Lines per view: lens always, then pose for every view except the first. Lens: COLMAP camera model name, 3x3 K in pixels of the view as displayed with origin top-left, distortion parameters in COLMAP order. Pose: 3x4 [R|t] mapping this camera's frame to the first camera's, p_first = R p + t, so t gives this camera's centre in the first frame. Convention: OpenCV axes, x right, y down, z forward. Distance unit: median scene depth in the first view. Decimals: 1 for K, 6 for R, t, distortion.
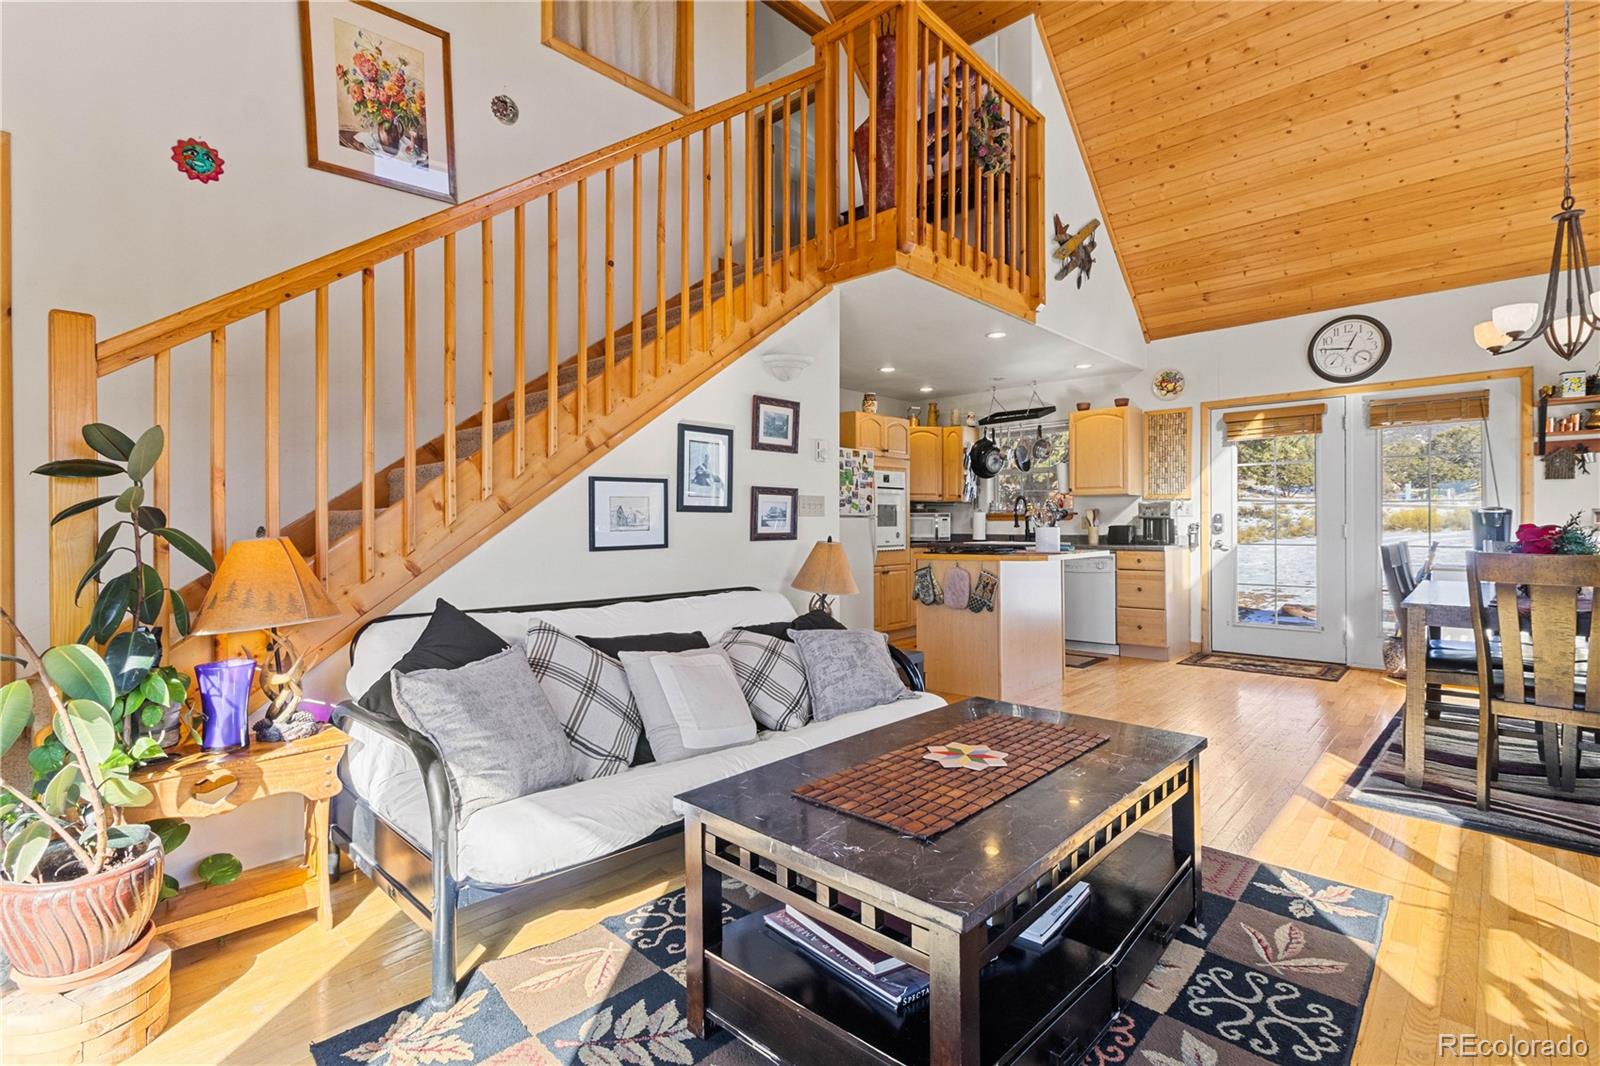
lens RADIAL K [[741.5, 0, 801.7], [0, 741.5, 526.6], [0, 0, 1]] dist [0.000051, 0.001725]
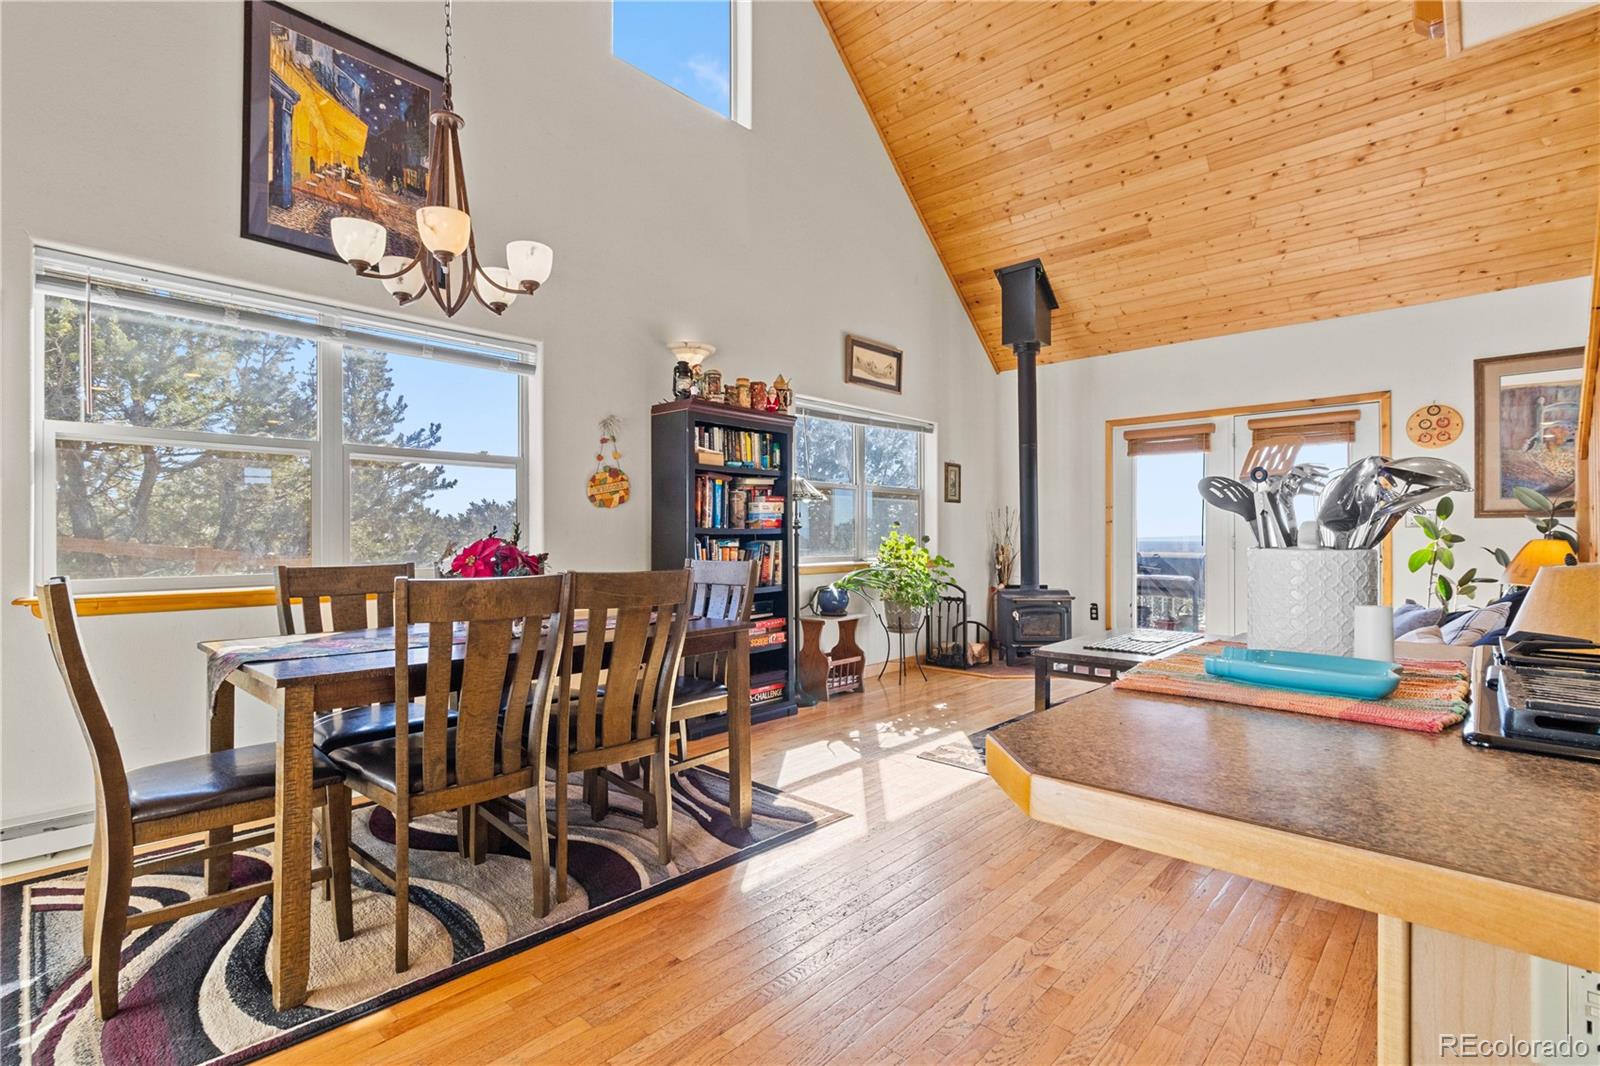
lens RADIAL K [[741.5, 0, 797.2], [0, 741.5, 533.8], [0, 0, 1]] dist [0.000051, 0.001725]
pose [[-0.999935, 0.006676, 0.009268, 0.484766], [0.006670, 0.999978, -0.000692, -0.003857], [-0.009273, -0.000630, -0.999957, 1.226388]]
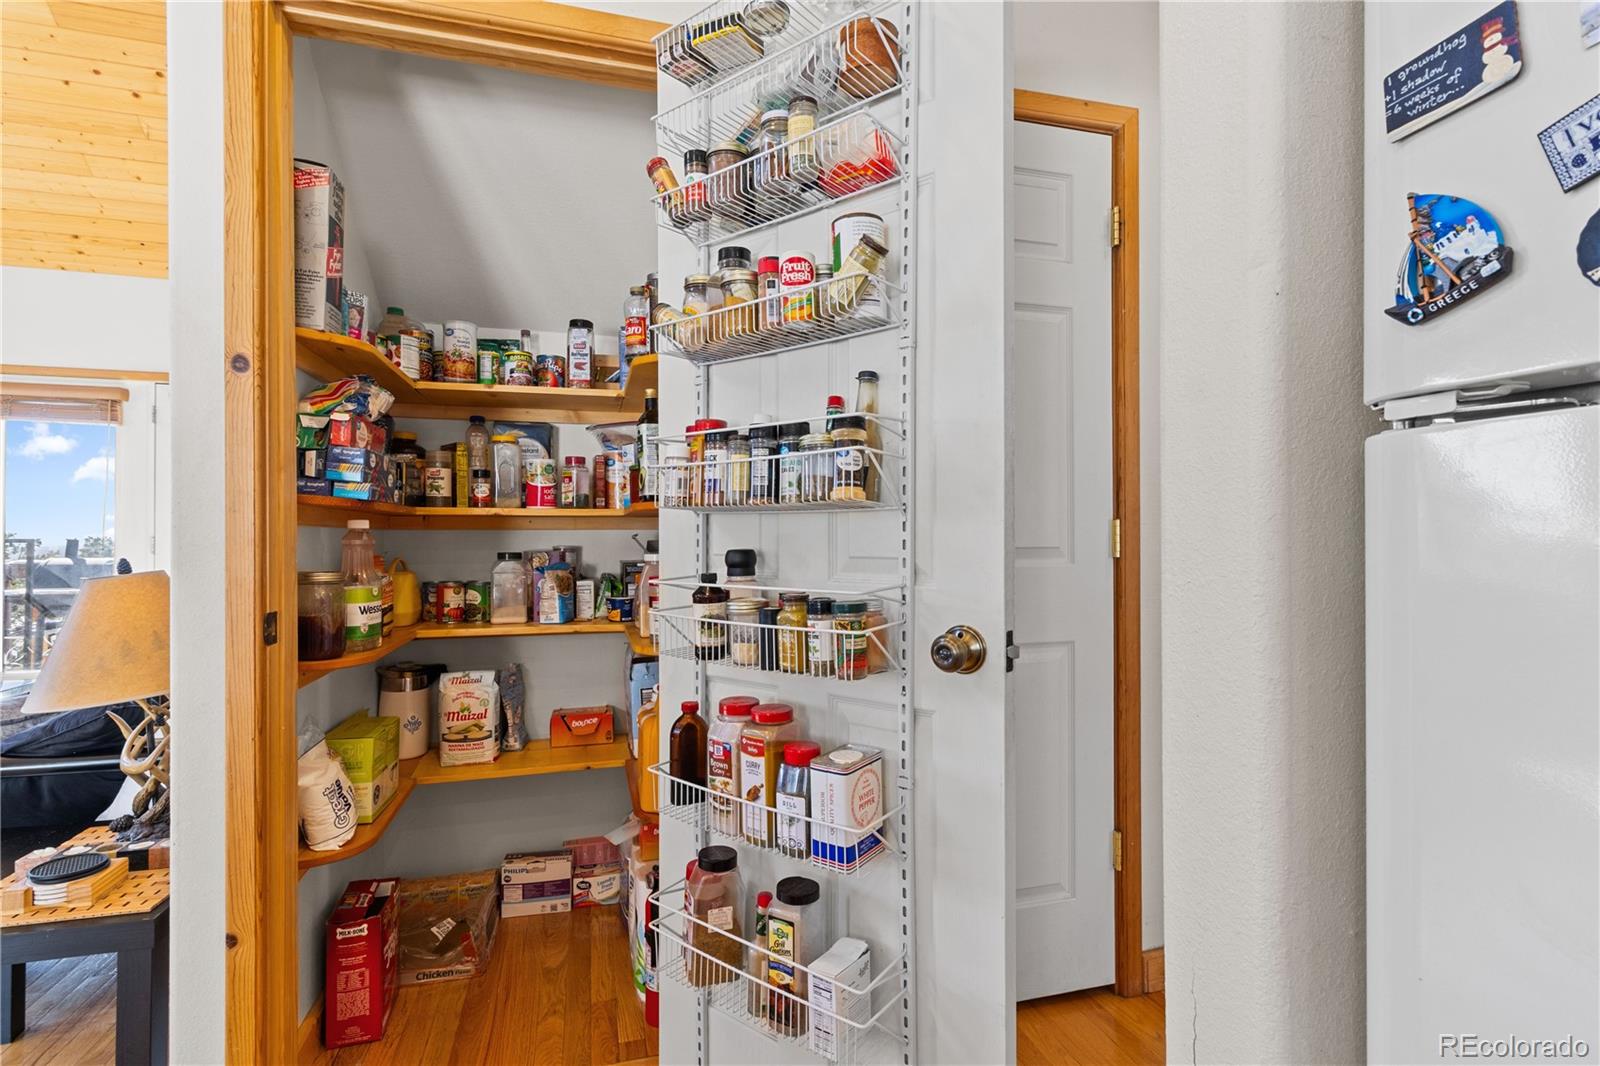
lens RADIAL K [[741.5, 0, 796.0], [0, 741.5, 531.2], [0, 0, 1]] dist [0.000051, 0.001725]
pose [[-0.524002, -0.004639, -0.851705, 0.157062], [-0.002518, 0.999989, -0.003897, -0.000710], [0.851713, 0.000103, -0.524008, 1.204695]]
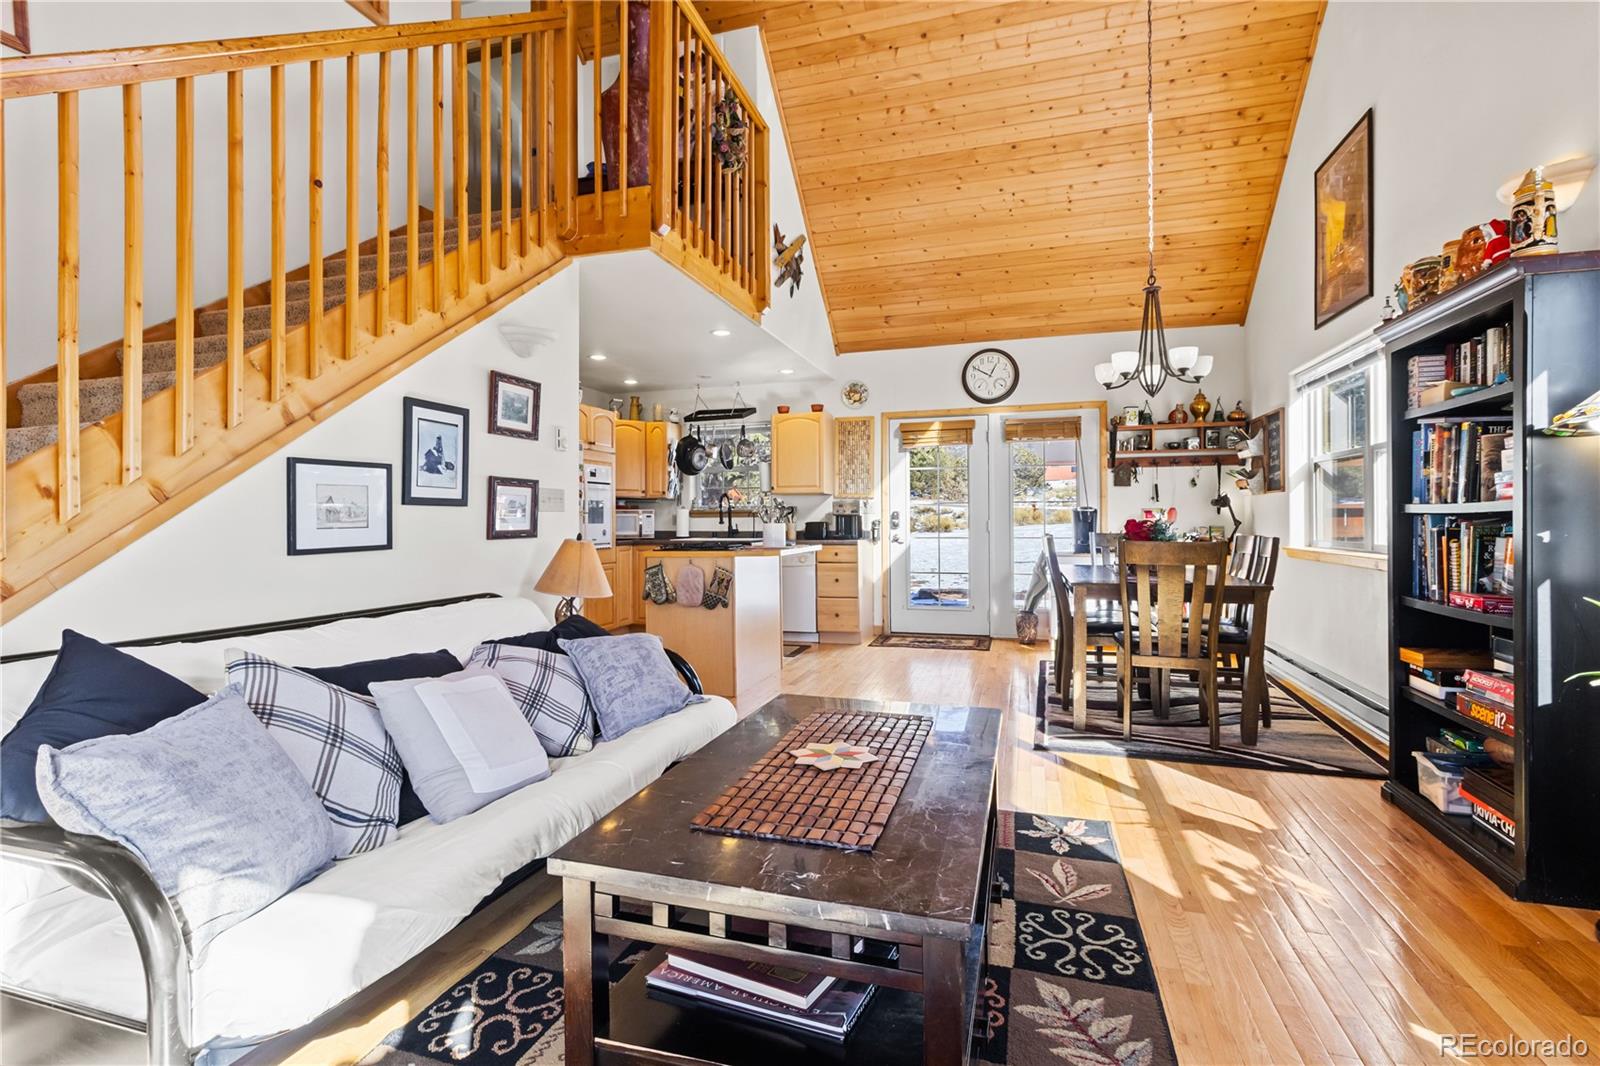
lens RADIAL K [[741.5, 0, 795.2], [0, 741.5, 521.2], [0, 0, 1]] dist [0.000051, 0.001725]
pose [[0.899779, -0.001471, 0.436343, -0.094883], [0.003401, 0.999988, -0.003643, 0.001853], [-0.436332, 0.004762, 0.899773, 0.054802]]
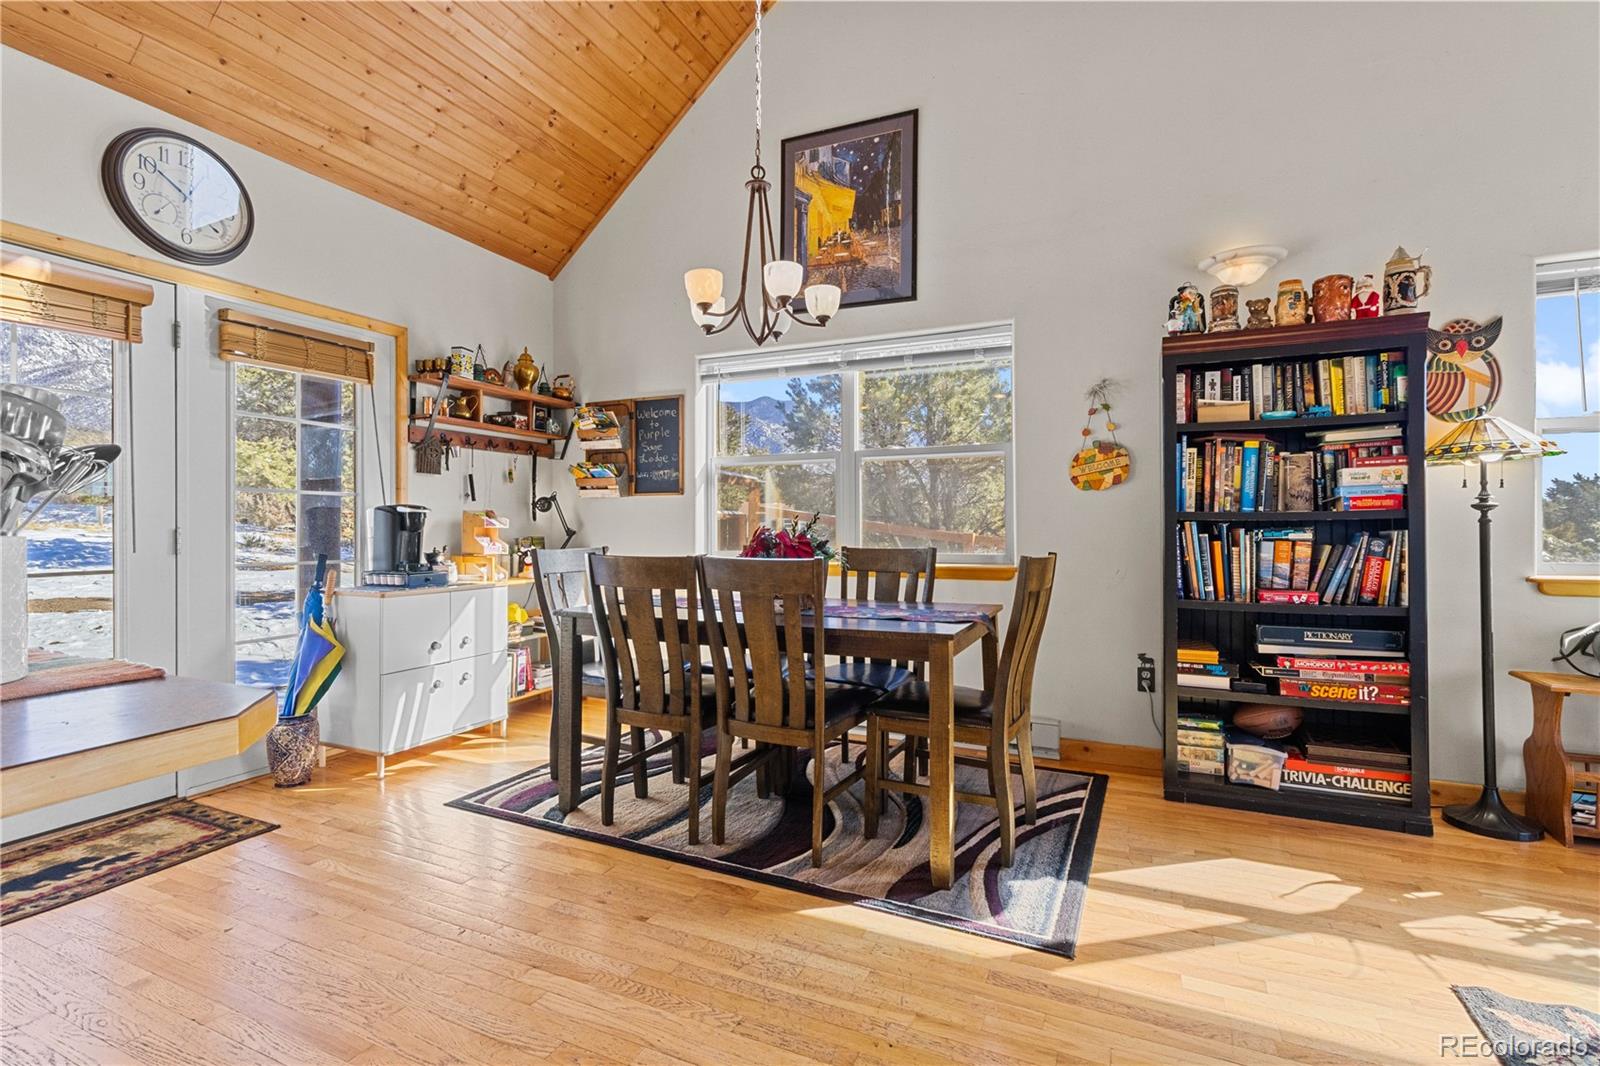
lens RADIAL K [[741.5, 0, 803.9], [0, 741.5, 523.2], [0, 0, 1]] dist [0.000051, 0.001725]
pose [[-0.315244, 0.010569, 0.948952, 0.111401], [0.006890, 0.999937, -0.008848, 0.000794], [-0.948986, 0.003749, -0.315297, 0.869607]]
